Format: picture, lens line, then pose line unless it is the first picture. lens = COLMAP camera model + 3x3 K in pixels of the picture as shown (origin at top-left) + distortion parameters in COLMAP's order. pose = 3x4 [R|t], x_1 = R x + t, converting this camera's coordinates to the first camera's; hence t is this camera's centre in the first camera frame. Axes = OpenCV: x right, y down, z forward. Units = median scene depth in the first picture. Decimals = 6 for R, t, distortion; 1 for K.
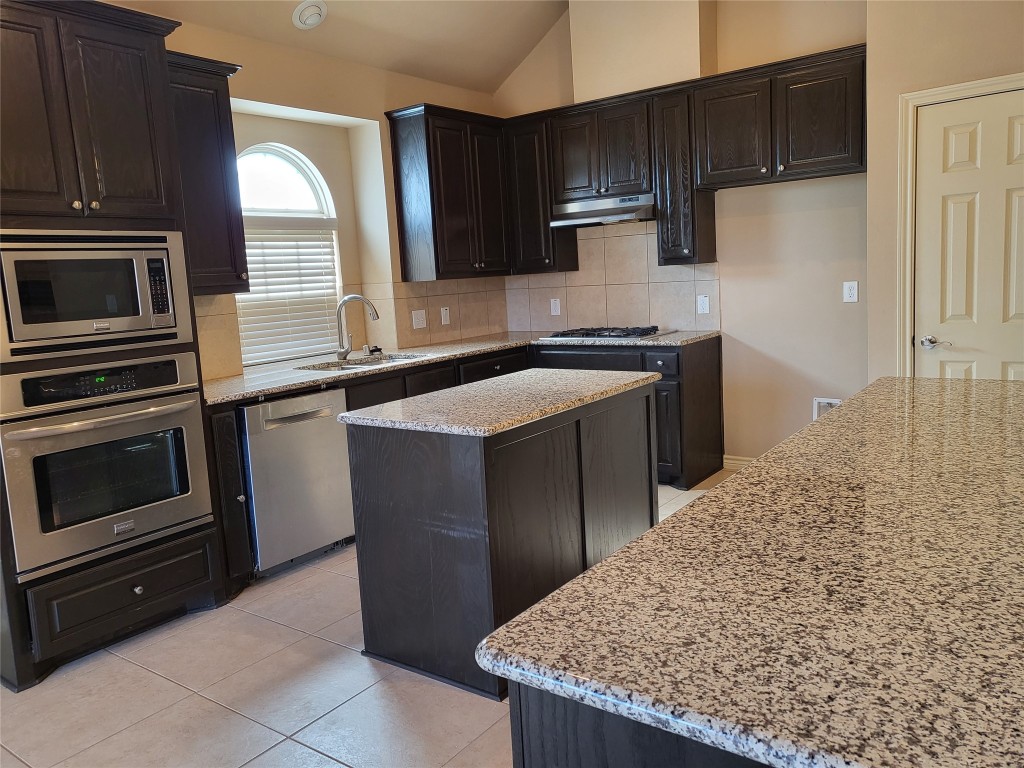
lens RADIAL K [[782.9, 0, 510.6], [0, 782.9, 377.7], [0, 0, 1]] dist [-0.012296, 0.051977]
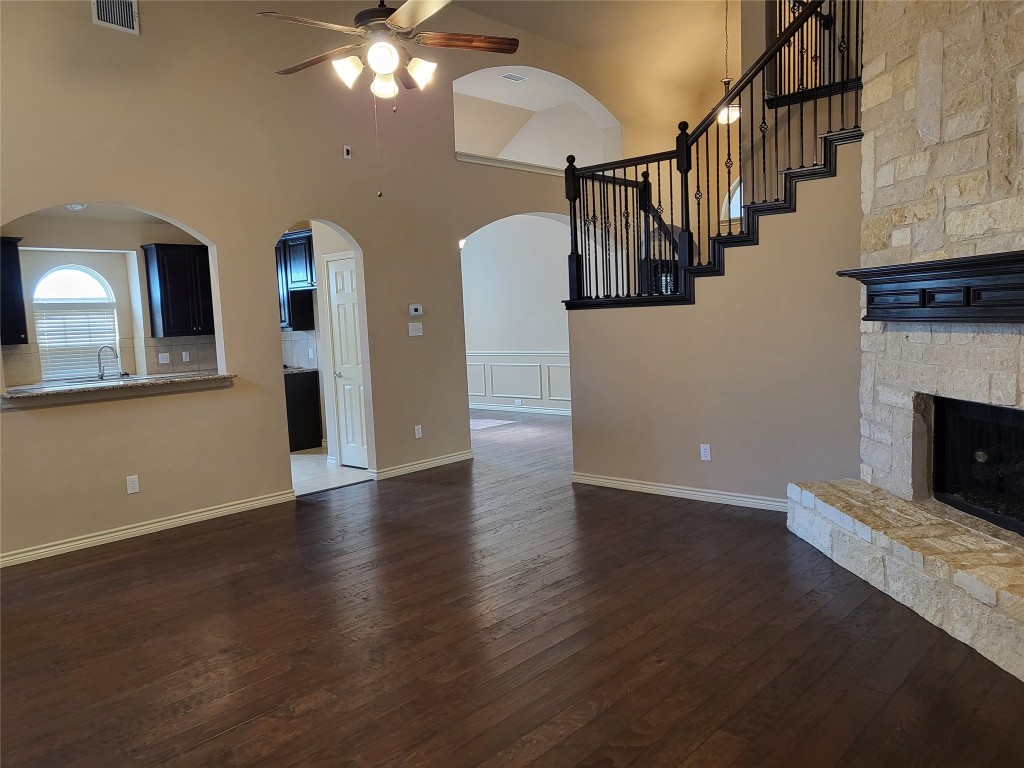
lens RADIAL K [[782.9, 0, 501.6], [0, 782.9, 381.4], [0, 0, 1]] dist [-0.012296, 0.051977]
pose [[0.995476, 0.022348, -0.092346, 0.922803], [-0.026317, 0.998771, -0.041987, 0.036827], [0.091295, 0.044227, 0.994841, -0.791306]]
